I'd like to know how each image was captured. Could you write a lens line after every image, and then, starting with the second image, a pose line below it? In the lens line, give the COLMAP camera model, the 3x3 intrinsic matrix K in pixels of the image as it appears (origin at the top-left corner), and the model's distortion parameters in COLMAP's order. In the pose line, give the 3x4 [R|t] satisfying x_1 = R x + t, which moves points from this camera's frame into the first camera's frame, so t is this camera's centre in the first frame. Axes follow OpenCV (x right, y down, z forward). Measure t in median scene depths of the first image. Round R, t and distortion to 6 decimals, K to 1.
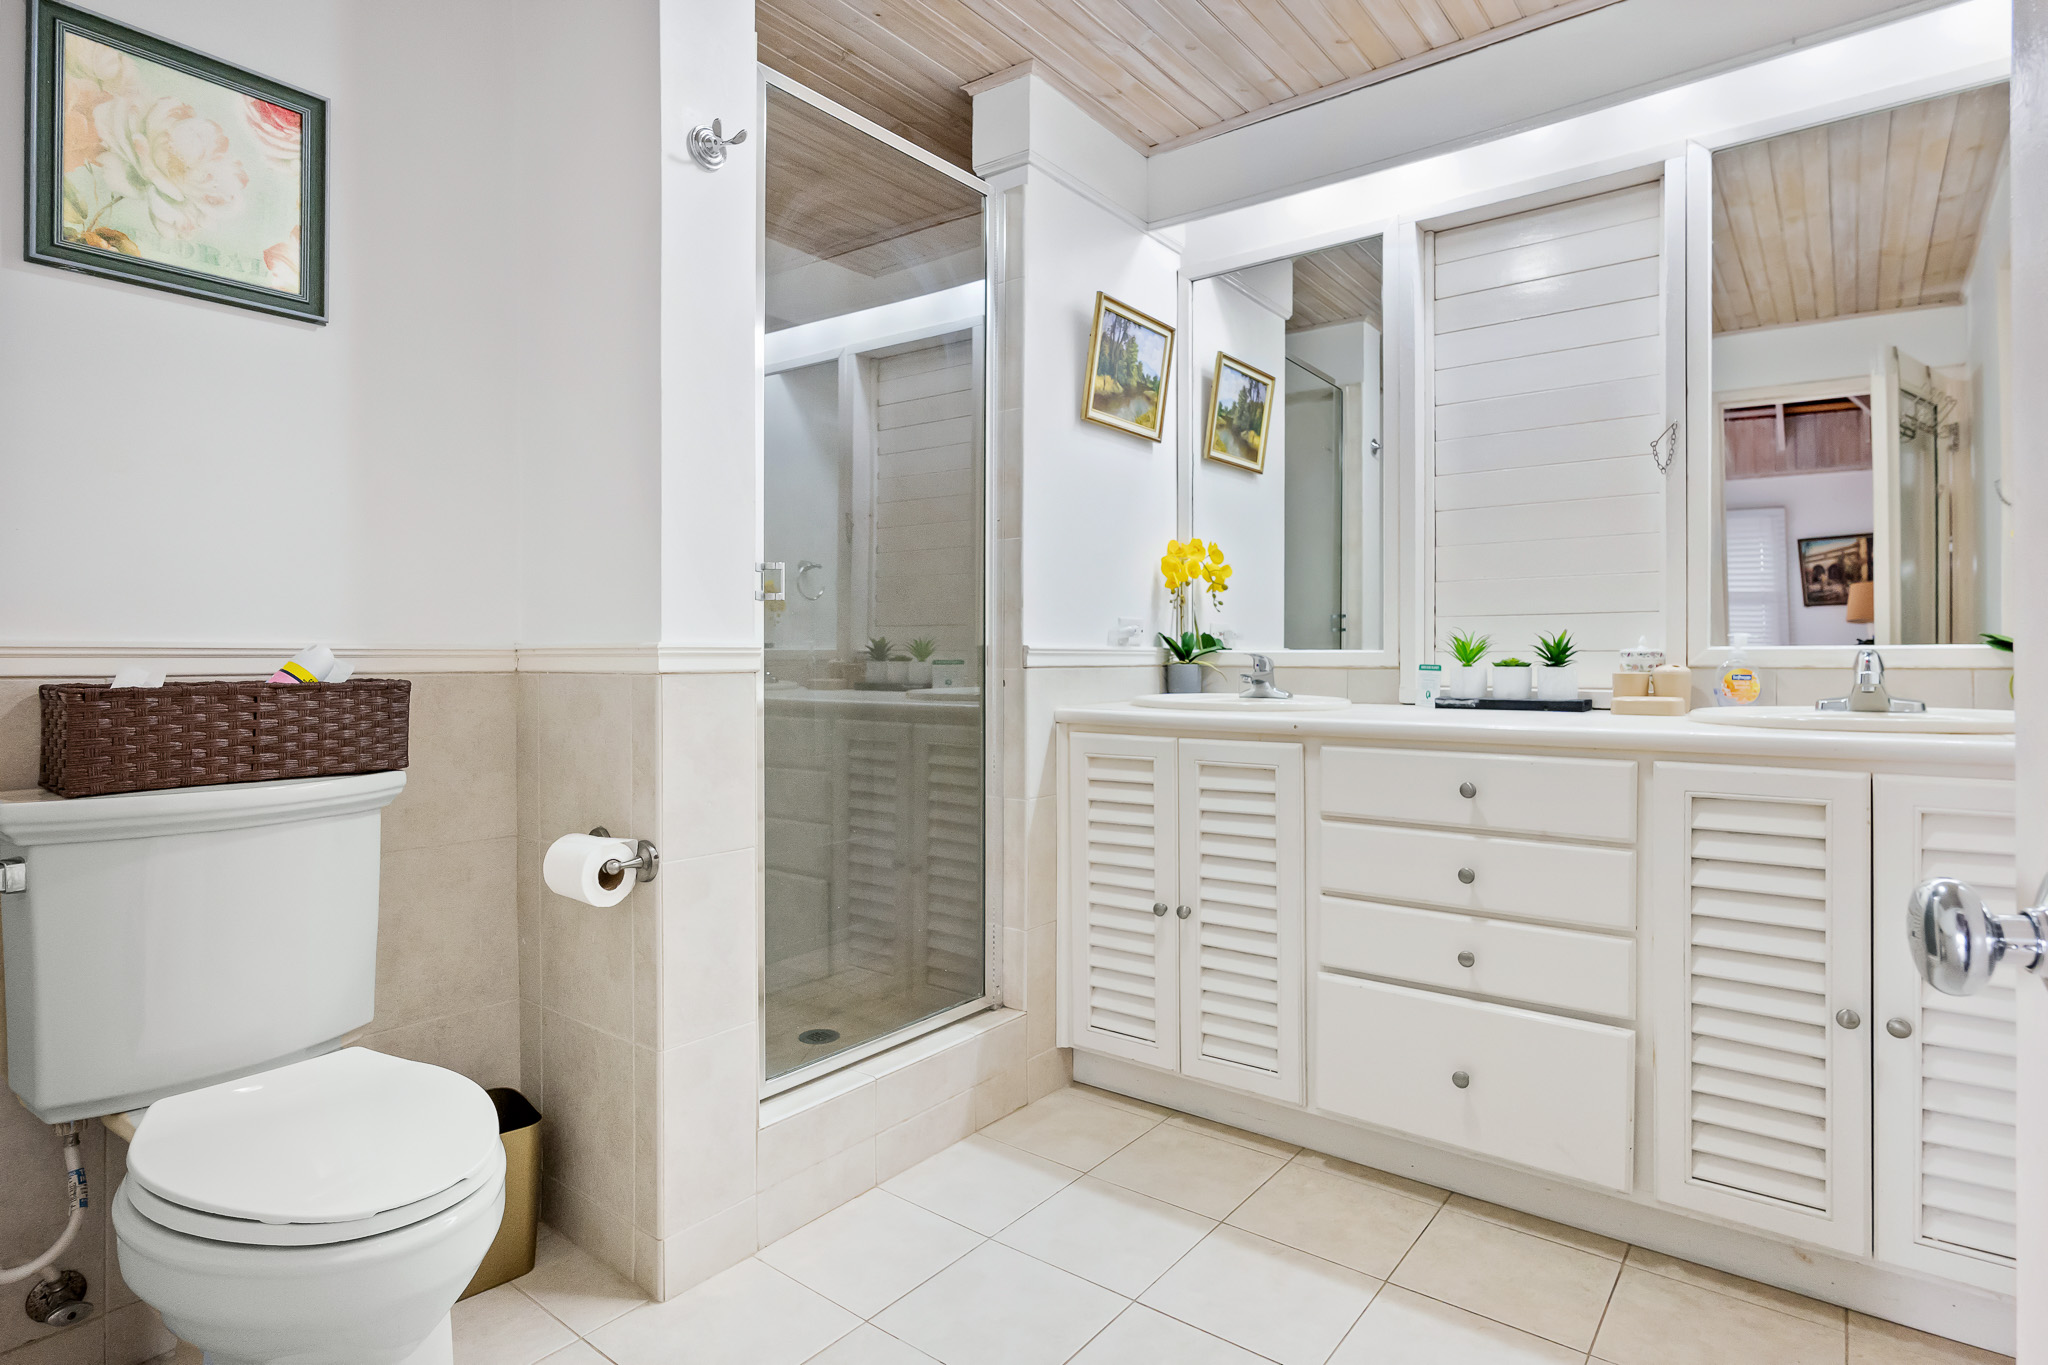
lens RADIAL K [[1087.7, 0, 1024.9], [0, 1087.7, 685.2], [0, 0, 1]] dist [-0.007239, 0.002717]
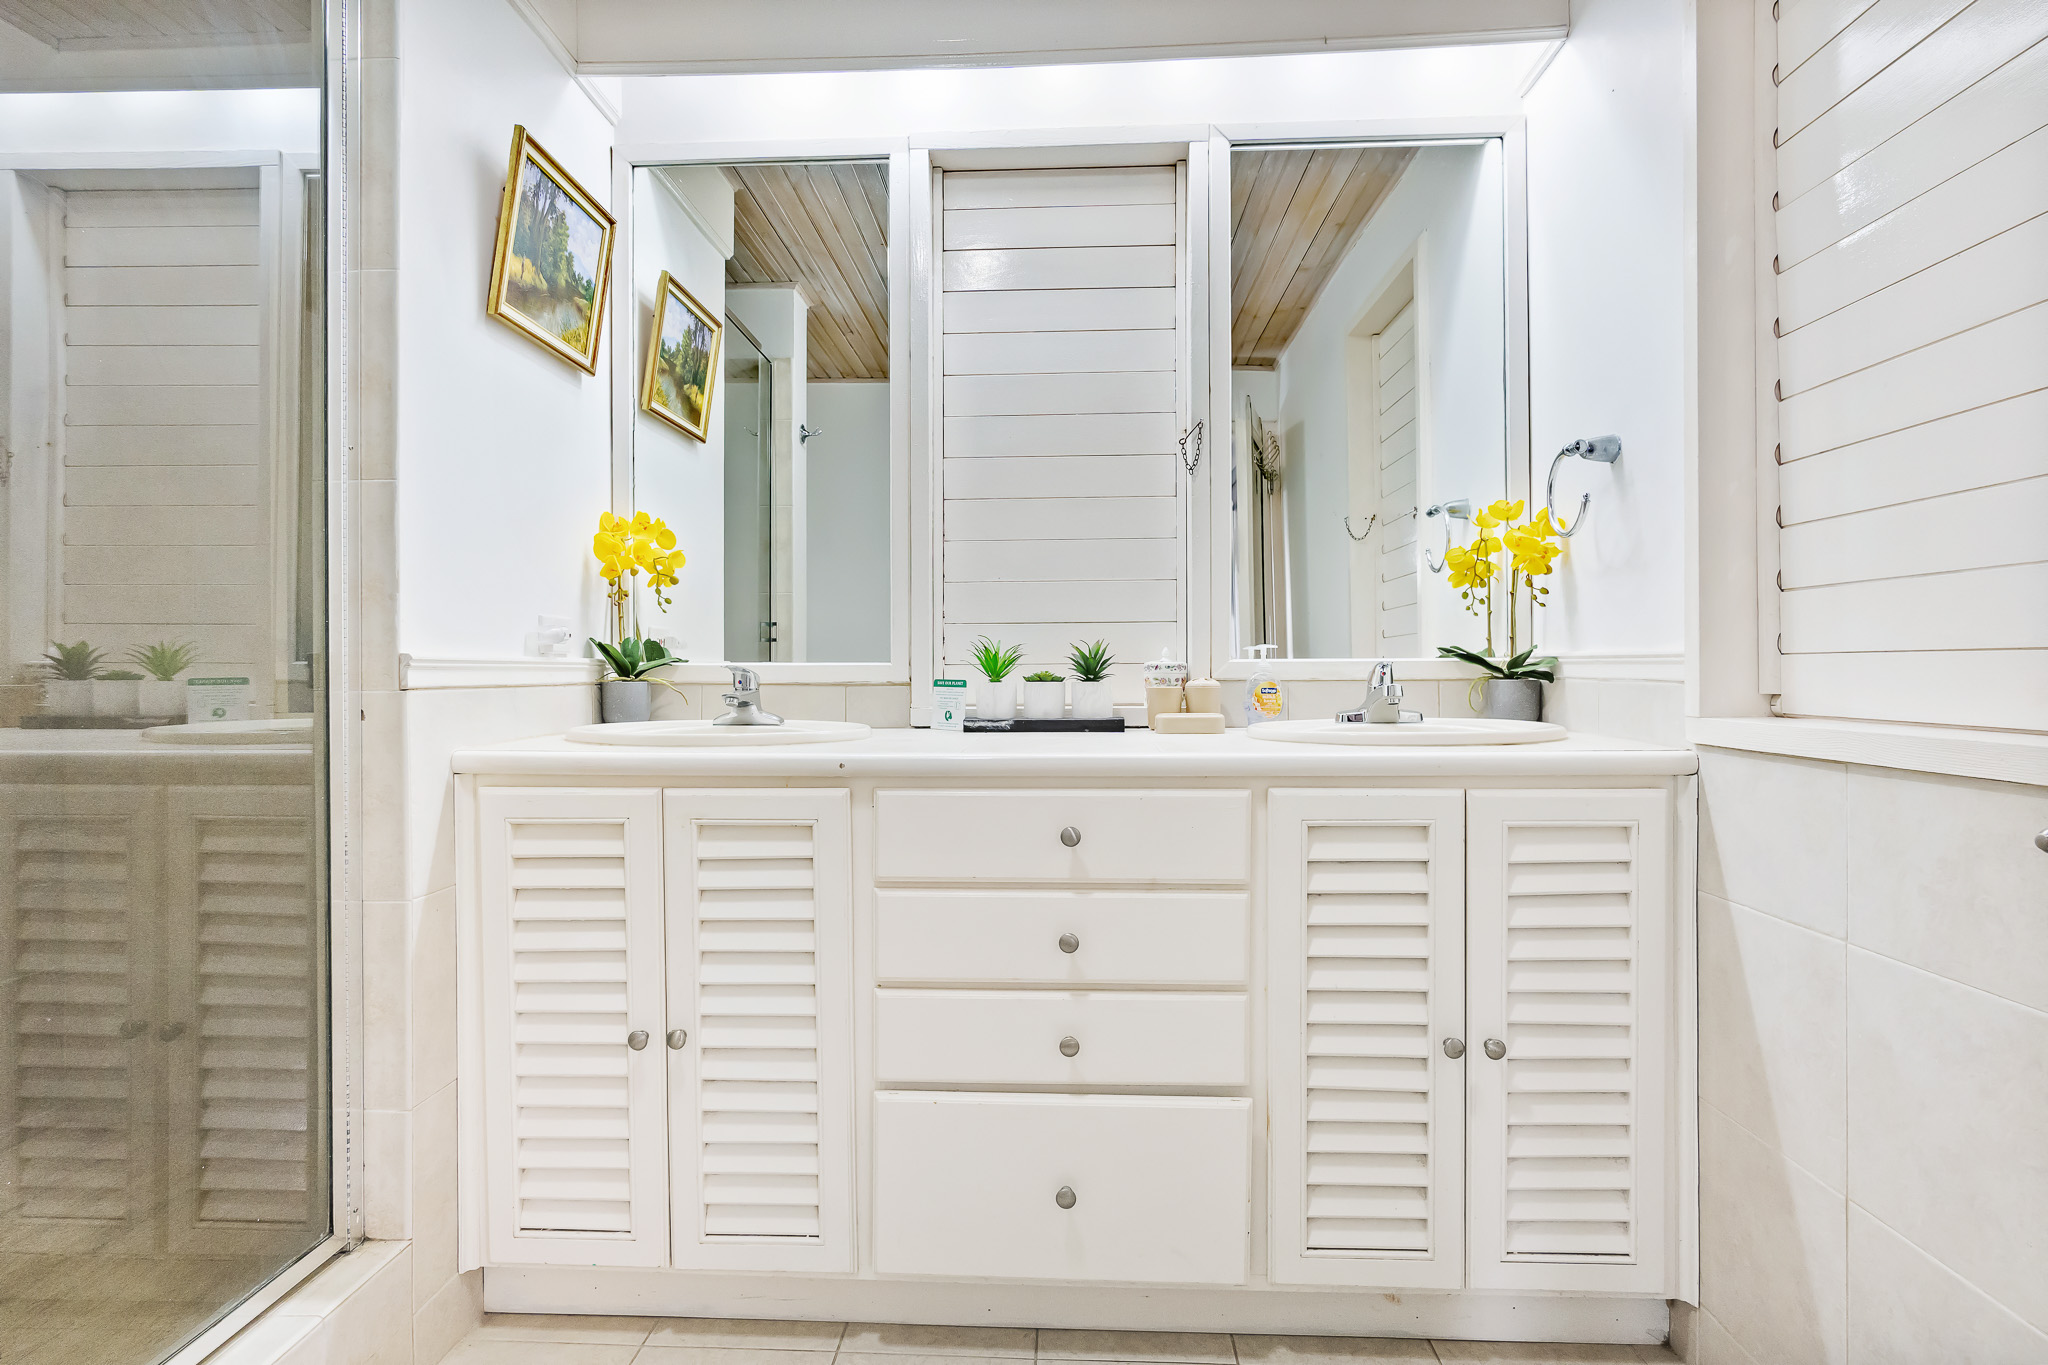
lens RADIAL K [[1087.7, 0, 1024.9], [0, 1087.7, 685.2], [0, 0, 1]] dist [-0.007239, 0.002717]
pose [[0.820878, -0.010436, 0.571008, -0.059594], [0.017970, 0.999810, -0.007561, -0.007288], [-0.570820, 0.016467, 0.820910, 0.272173]]
